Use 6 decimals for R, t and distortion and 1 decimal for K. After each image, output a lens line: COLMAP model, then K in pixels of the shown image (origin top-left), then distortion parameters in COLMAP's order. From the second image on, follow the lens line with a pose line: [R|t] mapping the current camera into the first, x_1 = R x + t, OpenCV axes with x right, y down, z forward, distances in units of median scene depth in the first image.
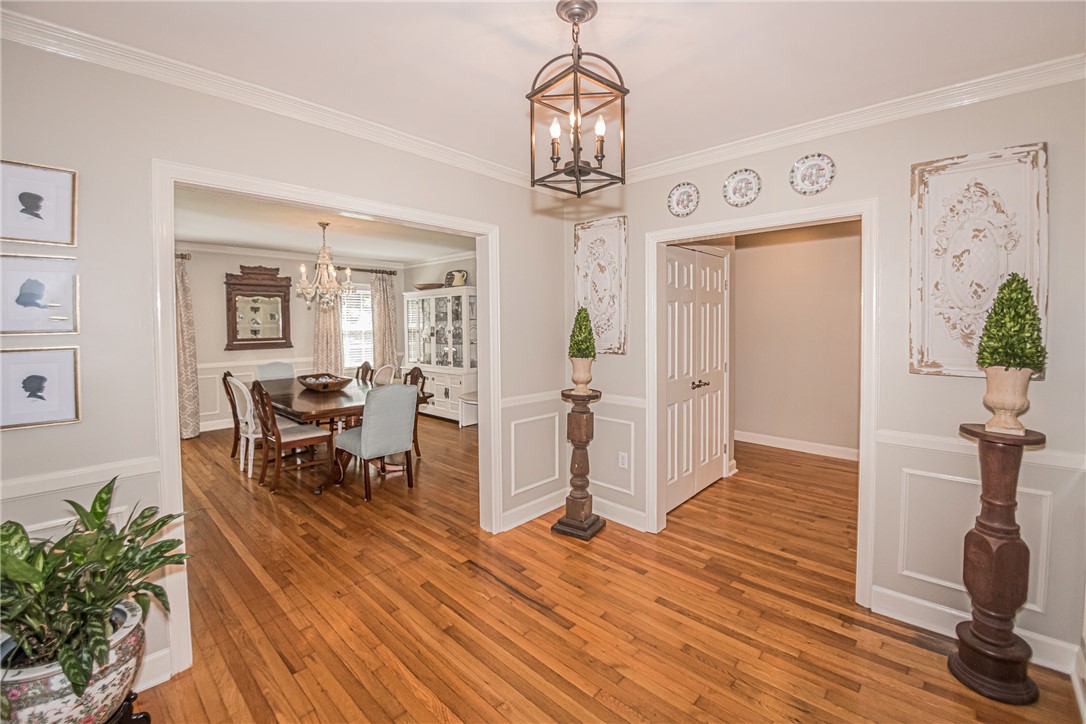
lens RADIAL K [[416.5, 0, 544.4], [0, 416.5, 341.7], [0, 0, 1]] dist [-0.000547, -0.007640]
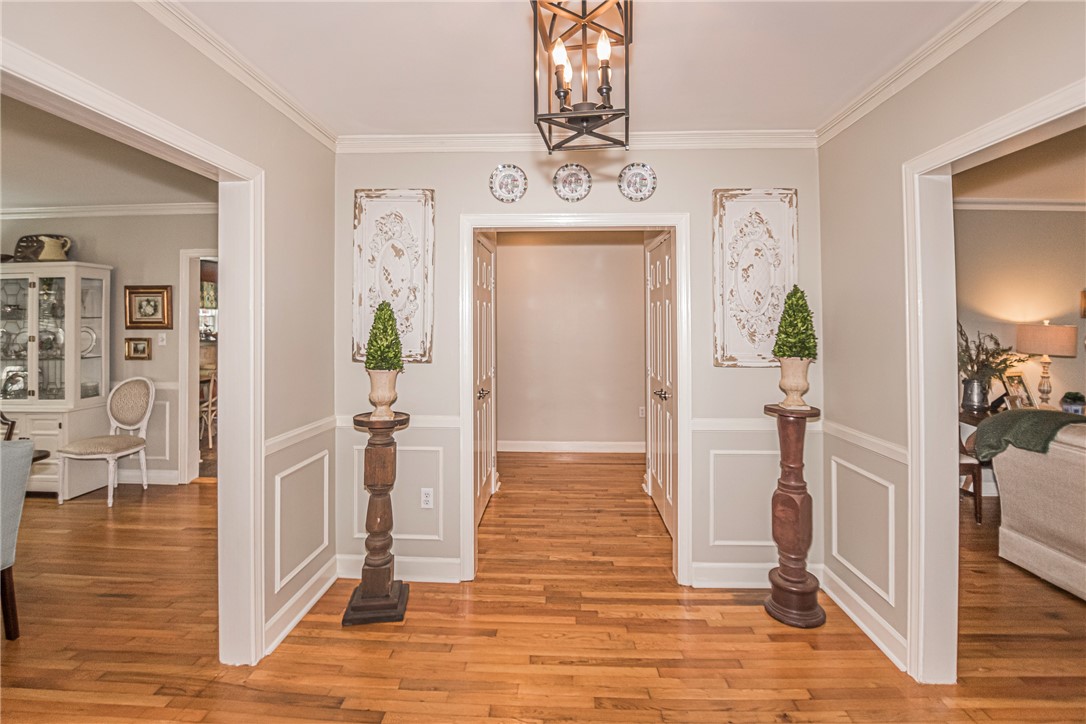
lens RADIAL K [[476.2, 0, 544.1], [0, 476.2, 324.9], [0, 0, 1]] dist [-0.001997, -0.008658]
pose [[0.785646, 0.003047, 0.618669, -0.212756], [0.025180, 0.999002, -0.036896, -0.002654], [-0.618164, 0.044565, 0.784785, 0.163428]]
